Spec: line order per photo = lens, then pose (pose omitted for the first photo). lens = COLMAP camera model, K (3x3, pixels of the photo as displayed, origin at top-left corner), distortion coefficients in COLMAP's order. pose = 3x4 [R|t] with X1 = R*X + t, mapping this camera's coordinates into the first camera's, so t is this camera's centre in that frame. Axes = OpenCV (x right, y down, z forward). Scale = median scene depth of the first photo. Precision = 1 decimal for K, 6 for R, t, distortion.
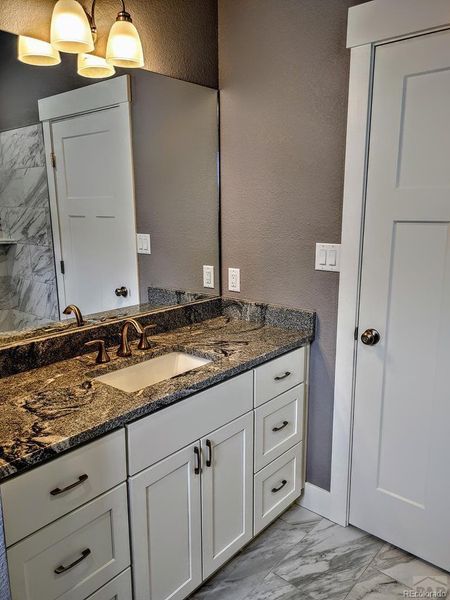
lens RADIAL K [[453.8, 0, 224.1], [0, 453.8, 297.9], [0, 0, 1]] dist [0.044952, -0.034919]
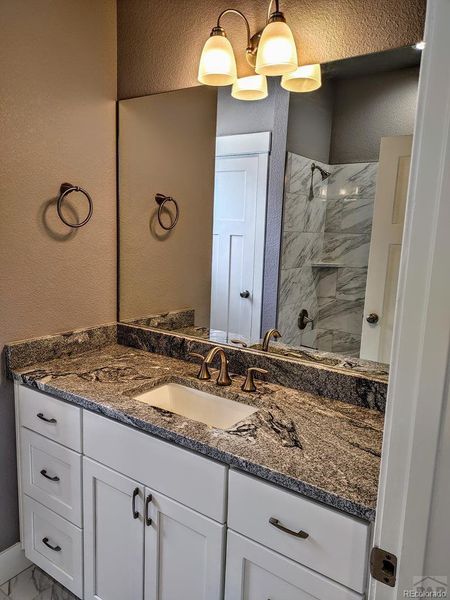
lens RADIAL K [[453.8, 0, 223.5], [0, 453.8, 303.2], [0, 0, 1]] dist [0.044952, -0.034919]
pose [[0.094928, 0.175621, -0.979870, 0.773084], [-0.237841, 0.959810, 0.148984, -0.201368], [0.966654, 0.218910, 0.132883, 0.952262]]
